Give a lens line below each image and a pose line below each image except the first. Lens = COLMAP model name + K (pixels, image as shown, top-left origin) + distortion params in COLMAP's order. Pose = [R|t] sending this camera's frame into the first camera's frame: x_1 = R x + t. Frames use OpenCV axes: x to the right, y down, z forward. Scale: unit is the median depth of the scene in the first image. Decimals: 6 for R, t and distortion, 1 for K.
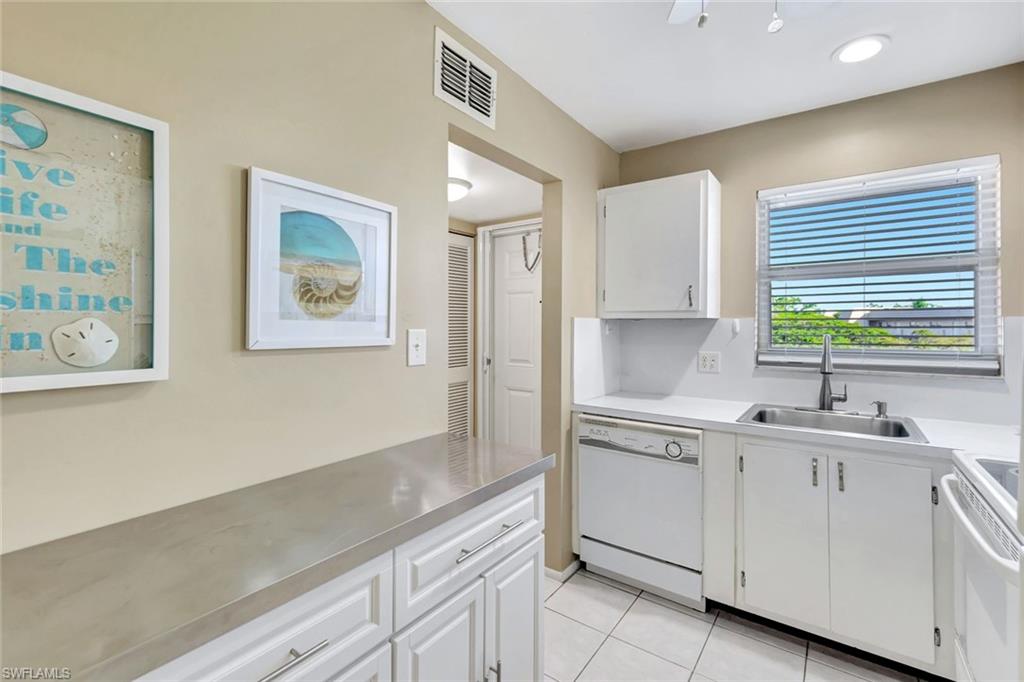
lens RADIAL K [[445.4, 0, 509.7], [0, 445.4, 330.7], [0, 0, 1]] dist [0.001721, 0.000317]
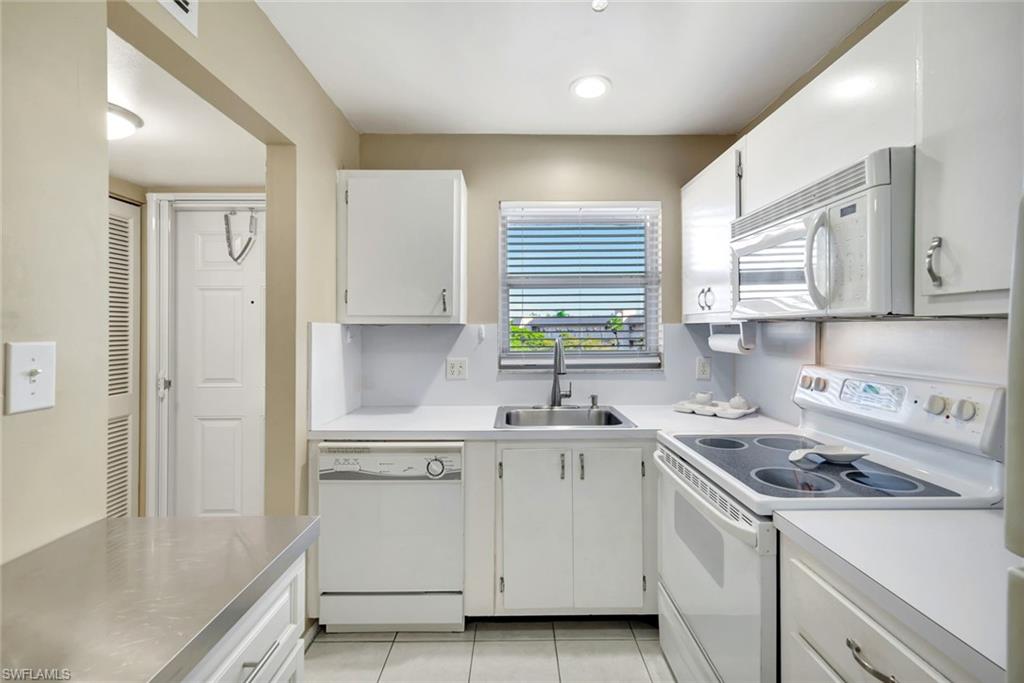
lens RADIAL K [[445.4, 0, 509.7], [0, 445.4, 331.2], [0, 0, 1]] dist [0.001721, 0.000317]
pose [[0.805809, -0.006270, 0.592143, -0.043116], [0.013864, 0.999870, -0.008279, -0.002432], [-0.592014, 0.014880, 0.805791, 0.156497]]
